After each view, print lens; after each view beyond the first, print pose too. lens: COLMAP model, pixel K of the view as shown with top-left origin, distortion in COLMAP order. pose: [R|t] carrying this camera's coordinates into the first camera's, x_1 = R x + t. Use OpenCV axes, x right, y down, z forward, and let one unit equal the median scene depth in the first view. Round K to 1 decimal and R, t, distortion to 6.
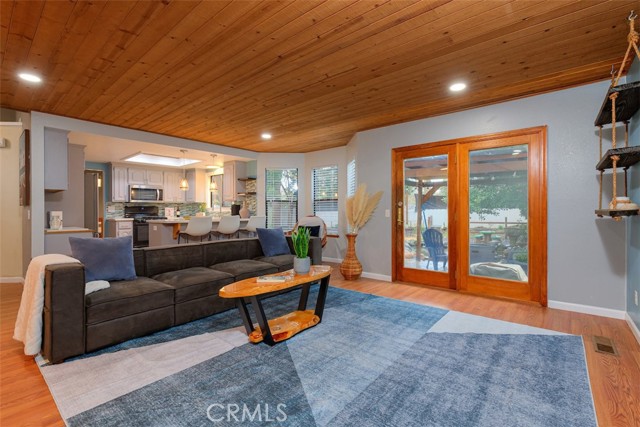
lens RADIAL K [[293.2, 0, 317.4], [0, 293.2, 209.3], [0, 0, 1]] dist [-0.005144, -0.000388]
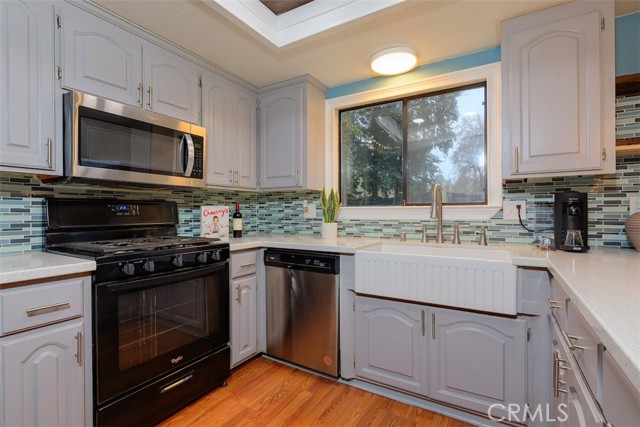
lens RADIAL K [[298.9, 0, 317.7], [0, 298.9, 213.7], [0, 0, 1]] dist [-0.007411, -0.000388]
pose [[0.986379, 0.000413, 0.164485, -1.005983], [-0.002168, 0.999943, 0.010489, -0.003113], [-0.164471, -0.010703, 0.986324, 1.527256]]
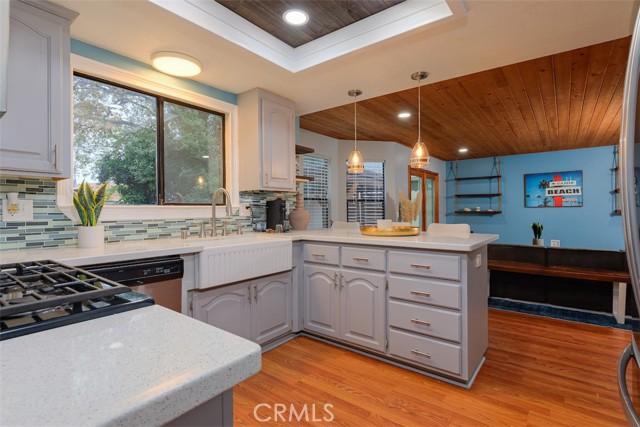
lens RADIAL K [[298.9, 0, 328.2], [0, 298.9, 215.5], [0, 0, 1]] dist [-0.007411, -0.000388]
pose [[-0.041948, -0.015056, 0.999006, -1.392033], [-0.001215, 0.999886, 0.015018, -0.001453], [-0.999119, -0.000584, -0.041962, 1.818524]]
